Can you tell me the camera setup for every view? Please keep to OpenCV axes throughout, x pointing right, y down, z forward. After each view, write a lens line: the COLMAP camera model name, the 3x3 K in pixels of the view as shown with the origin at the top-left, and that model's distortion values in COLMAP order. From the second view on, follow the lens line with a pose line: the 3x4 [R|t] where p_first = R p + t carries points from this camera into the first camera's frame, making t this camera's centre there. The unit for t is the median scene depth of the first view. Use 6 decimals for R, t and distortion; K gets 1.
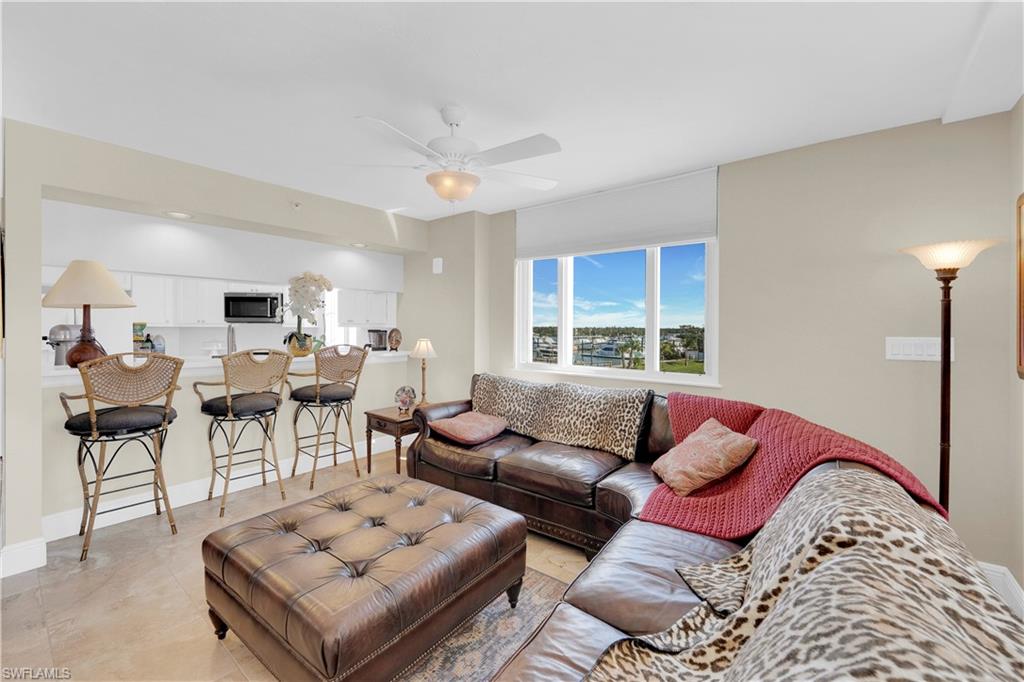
lens RADIAL K [[421.5, 0, 510.5], [0, 421.5, 334.8], [0, 0, 1]] dist [-0.002755, -0.000456]
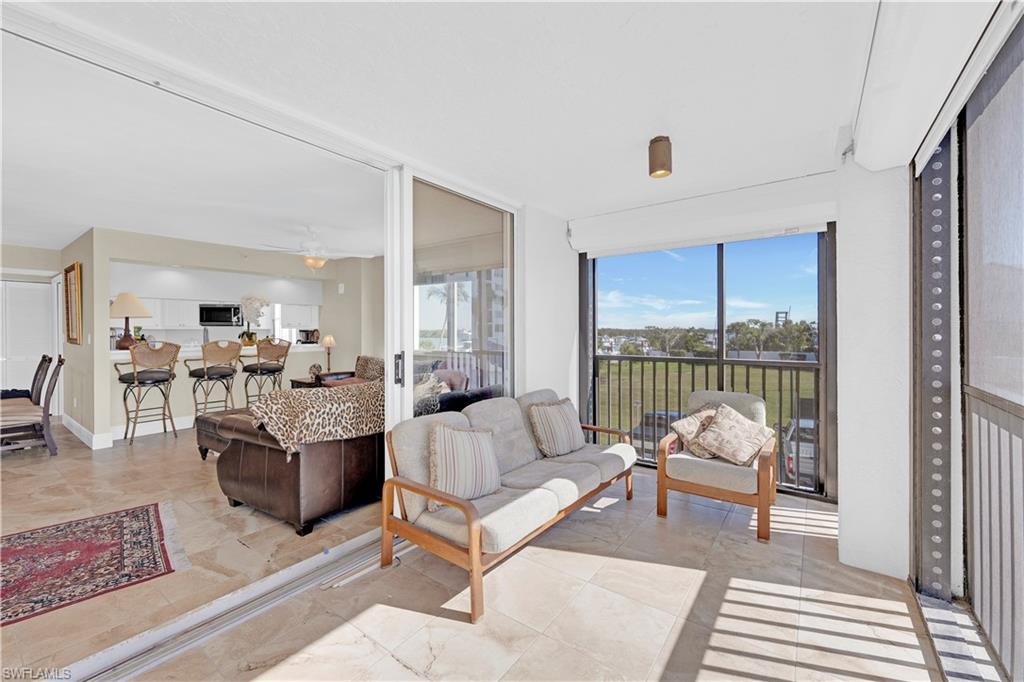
lens RADIAL K [[421.5, 0, 511.2], [0, 421.5, 333.0], [0, 0, 1]] dist [-0.002755, -0.000456]
pose [[0.998735, -0.006202, 0.049895, 0.455271], [0.006595, 0.999948, -0.007716, 0.019724], [-0.049845, 0.008035, 0.998725, -0.717161]]
